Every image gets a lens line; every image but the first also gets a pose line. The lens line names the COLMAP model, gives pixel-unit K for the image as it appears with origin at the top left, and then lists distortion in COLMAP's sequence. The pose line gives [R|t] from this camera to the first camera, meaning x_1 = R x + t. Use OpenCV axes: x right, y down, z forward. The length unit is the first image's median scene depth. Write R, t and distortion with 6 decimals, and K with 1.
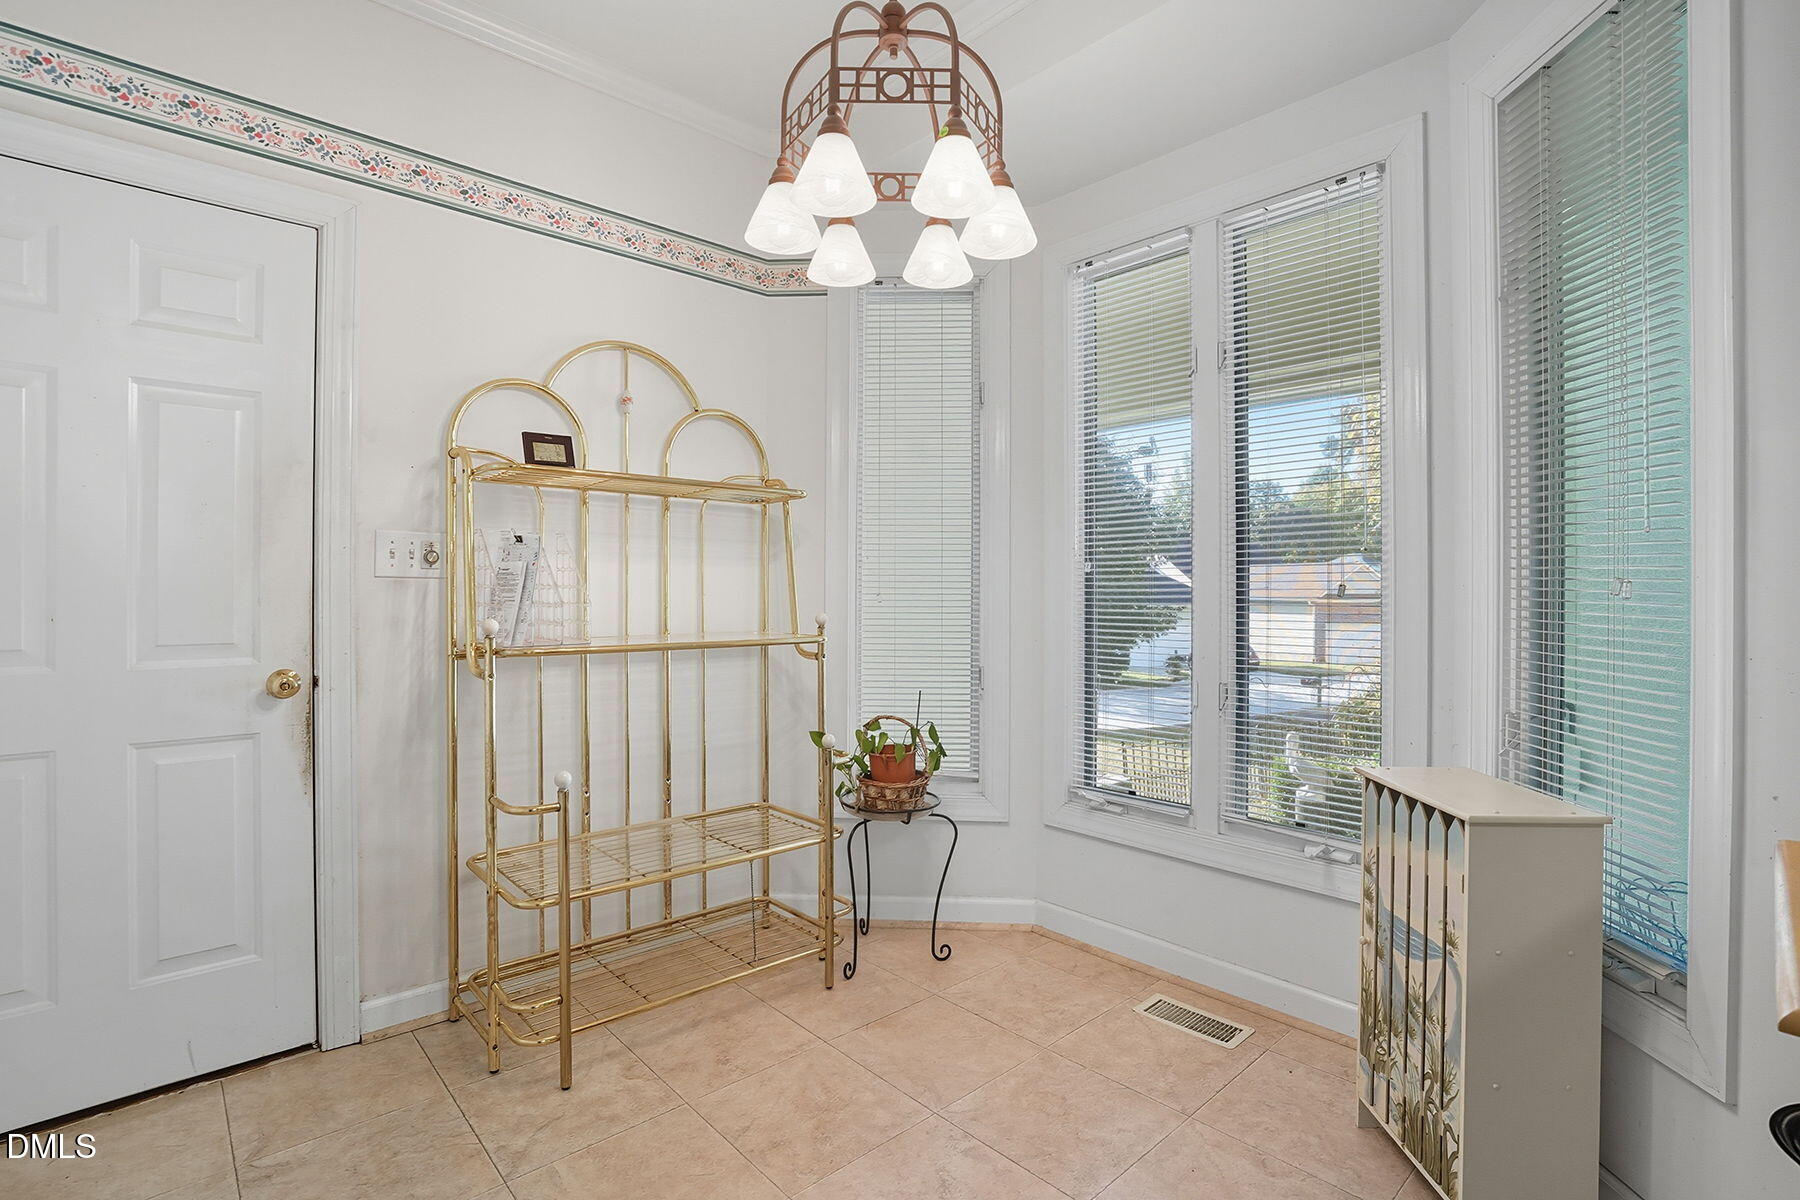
lens RADIAL K [[838.7, 0, 899.6], [0, 838.7, 584.7], [0, 0, 1]] dist [-0.052563, 0.016001]
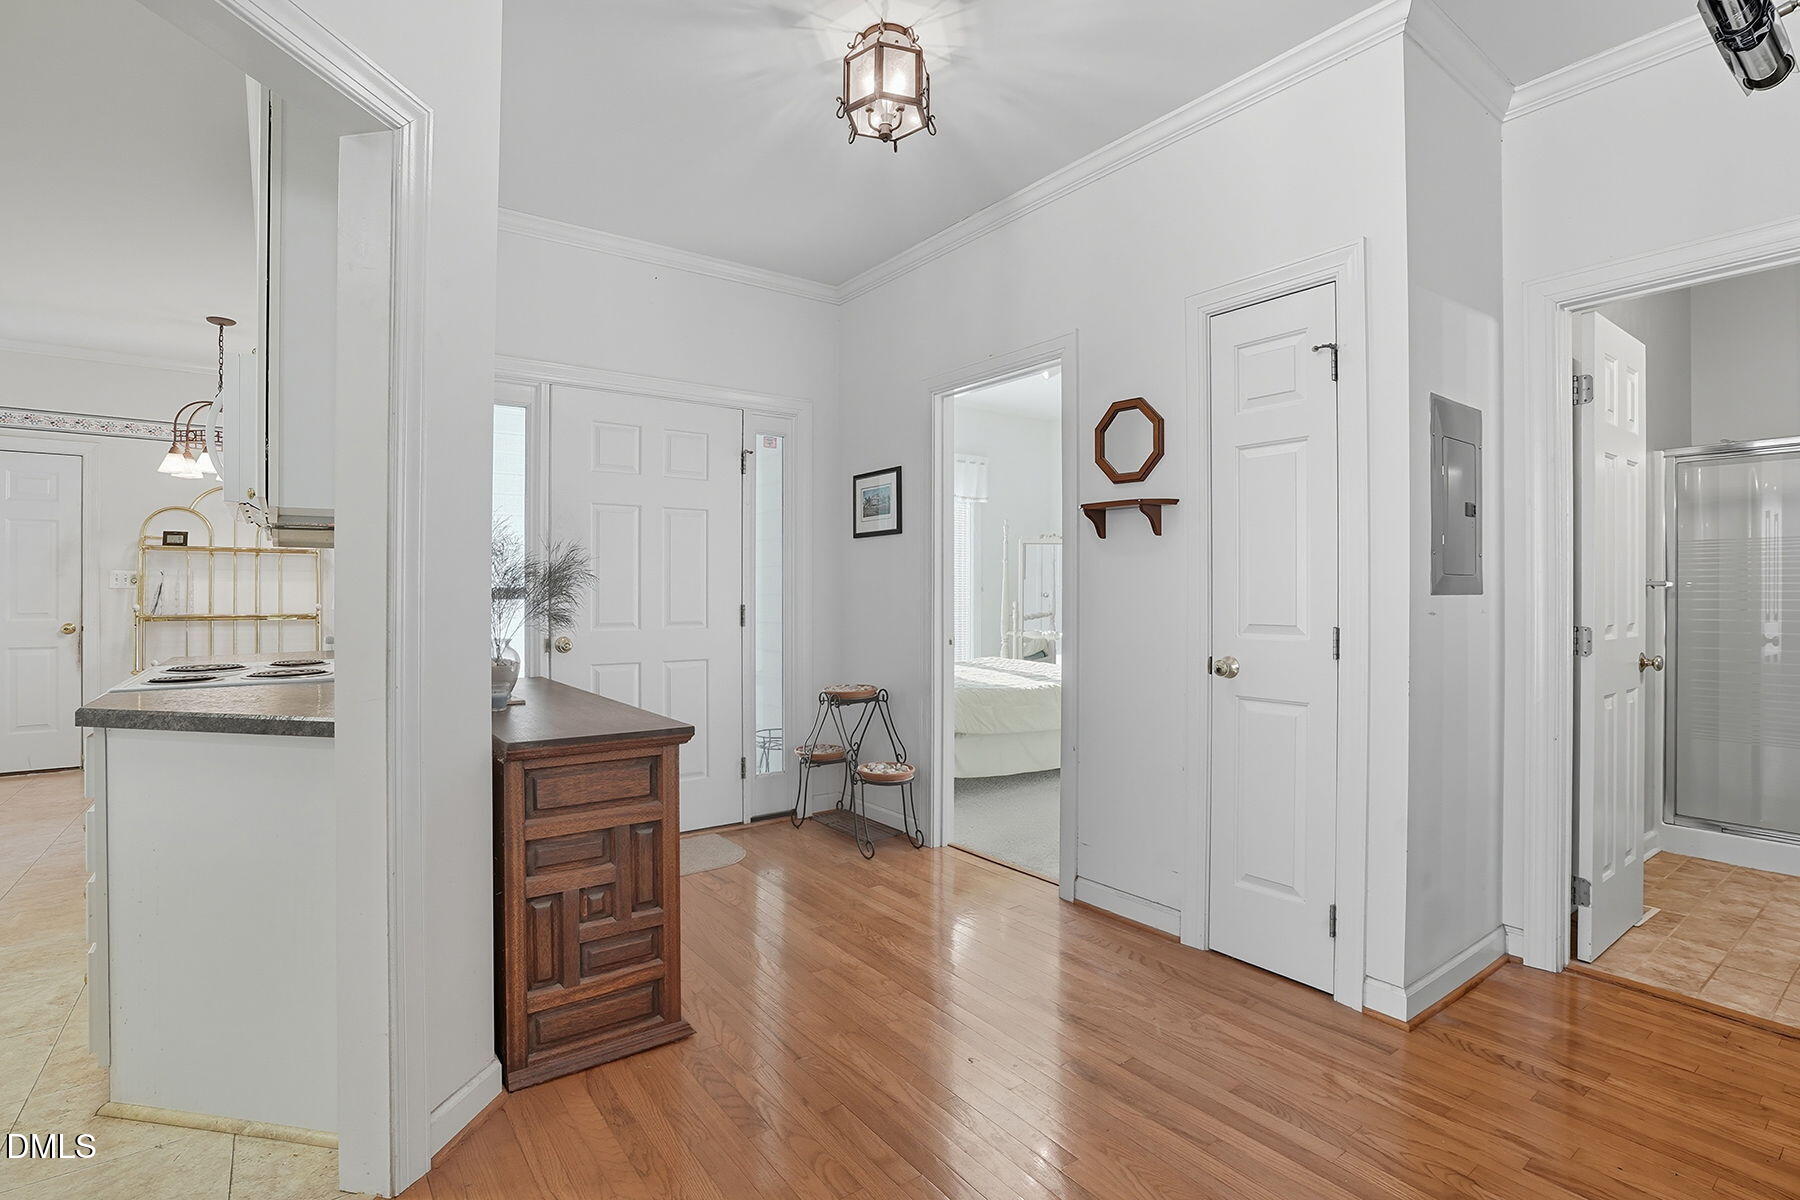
lens RADIAL K [[843.7, 0, 893.4], [0, 843.7, 589.7], [0, 0, 1]] dist [-0.044447, 0.015690]
pose [[0.993515, -0.000292, -0.113699, 2.038597], [0.000464, 0.999999, 0.001479, -0.008025], [0.113699, -0.001522, 0.993514, -1.239432]]
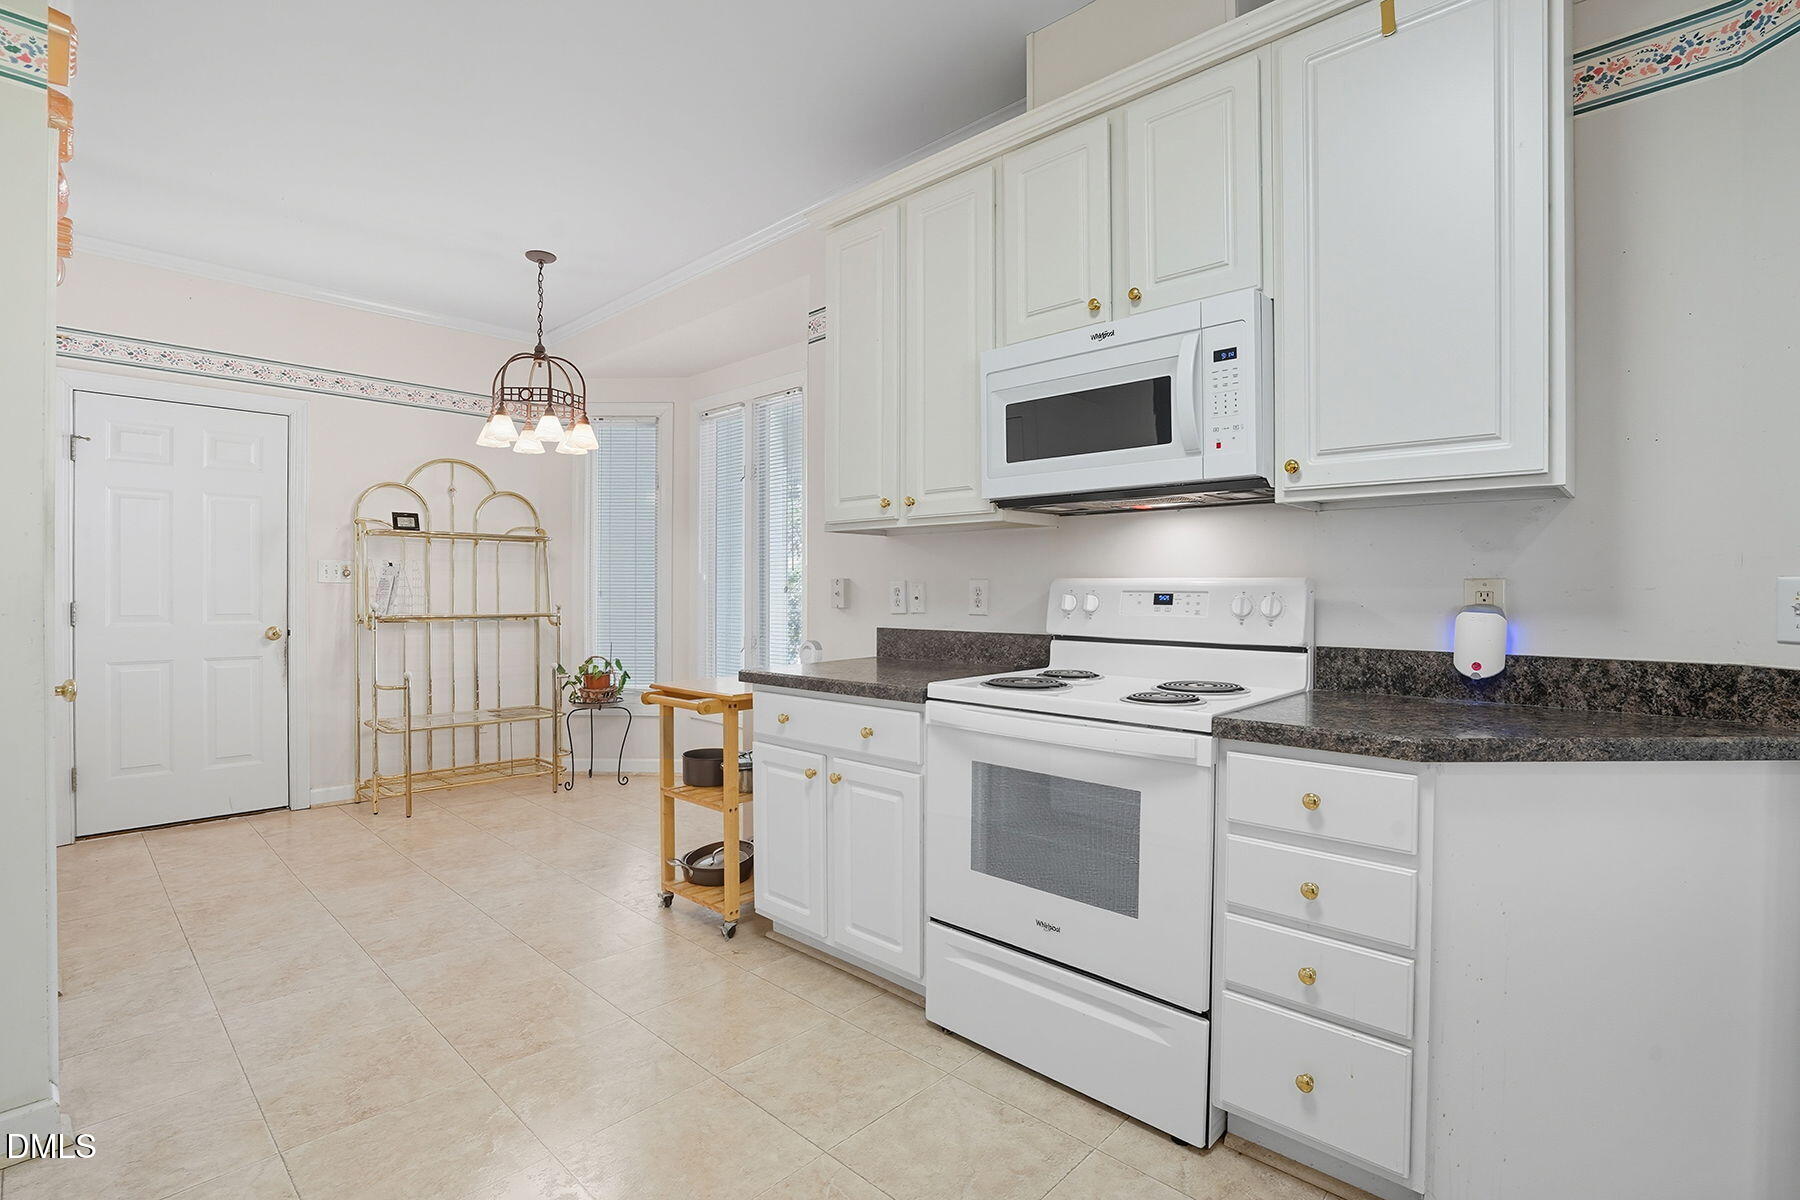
lens RADIAL K [[843.7, 0, 893.4], [0, 843.7, 589.7], [0, 0, 1]] dist [-0.044447, 0.015690]
pose [[0.998356, 0.001118, 0.057311, 0.665380], [-0.001452, 0.999982, 0.005774, -0.005653], [-0.057303, -0.005848, 0.998340, -1.126771]]
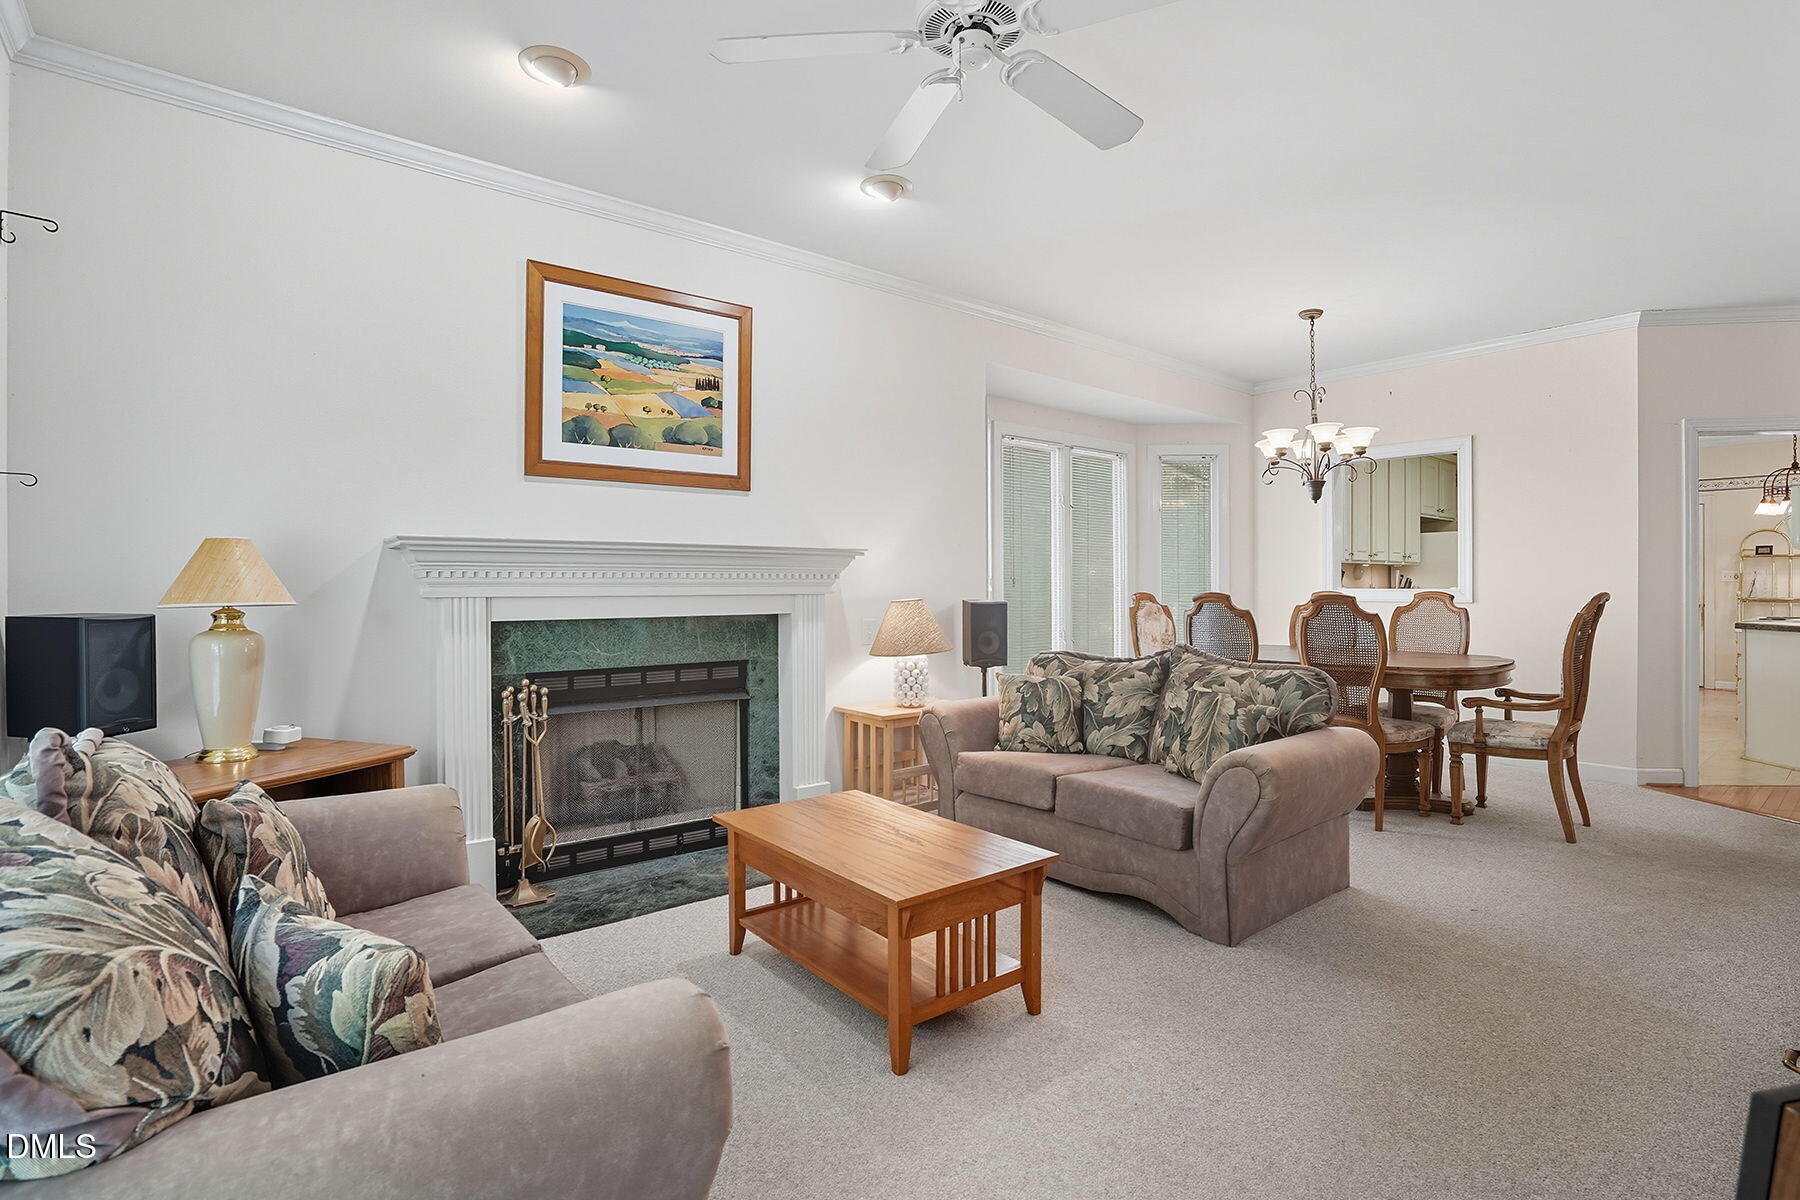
lens RADIAL K [[843.7, 0, 893.4], [0, 843.7, 589.7], [0, 0, 1]] dist [-0.044447, 0.015690]
pose [[-0.069796, 0.005397, -0.997547, 3.834989], [0.007266, 0.999962, 0.004902, -0.019744], [0.997535, -0.006906, -0.069832, -2.934845]]
